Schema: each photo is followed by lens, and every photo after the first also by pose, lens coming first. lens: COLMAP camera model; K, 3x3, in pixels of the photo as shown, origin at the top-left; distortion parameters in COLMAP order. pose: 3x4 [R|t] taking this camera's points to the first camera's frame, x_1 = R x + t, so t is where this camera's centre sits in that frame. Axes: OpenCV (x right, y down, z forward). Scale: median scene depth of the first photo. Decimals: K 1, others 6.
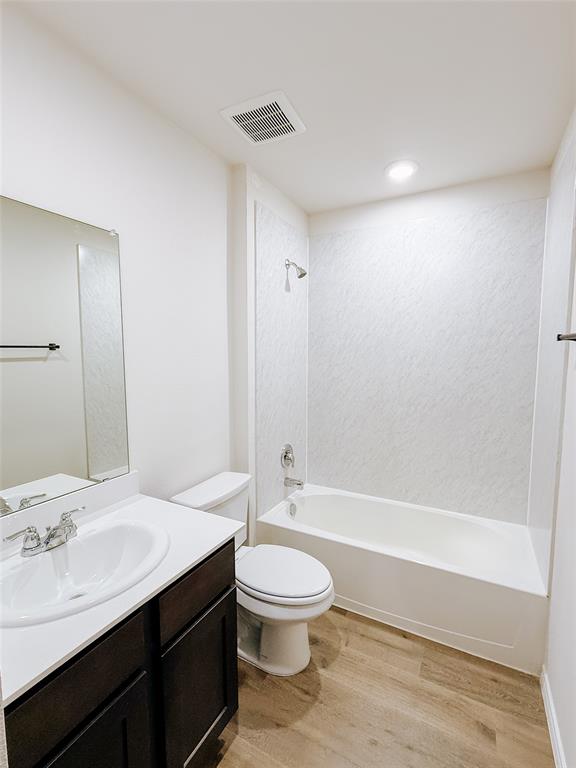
lens RADIAL K [[342.0, 0, 288.0], [0, 342.0, 384.0], [0, 0, 1]] dist [-0.003991, -0.000494]
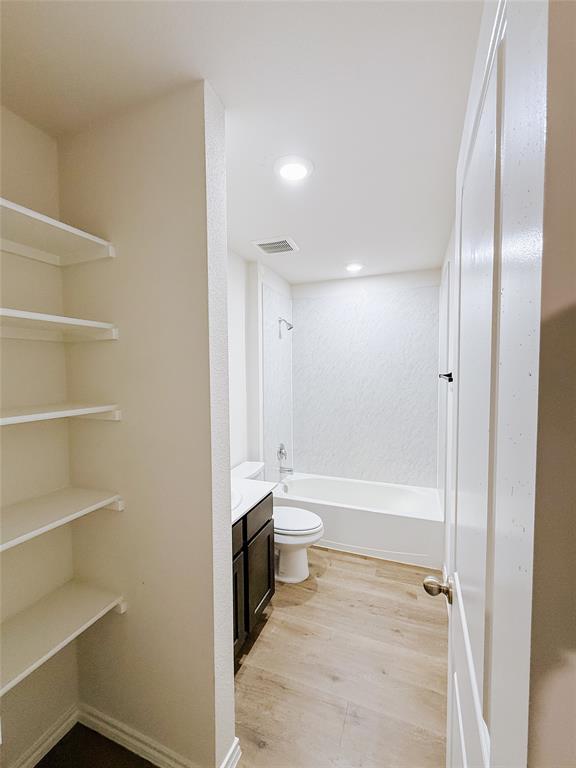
lens RADIAL K [[324.6, 0, 282.8], [0, 324.6, 383.7], [0, 0, 1]] dist [-0.003390, -0.000218]
pose [[0.992697, -0.014342, 0.119777, -0.221202], [0.019474, 0.998937, -0.041788, -0.025005], [-0.119051, 0.043815, 0.991921, -0.520599]]
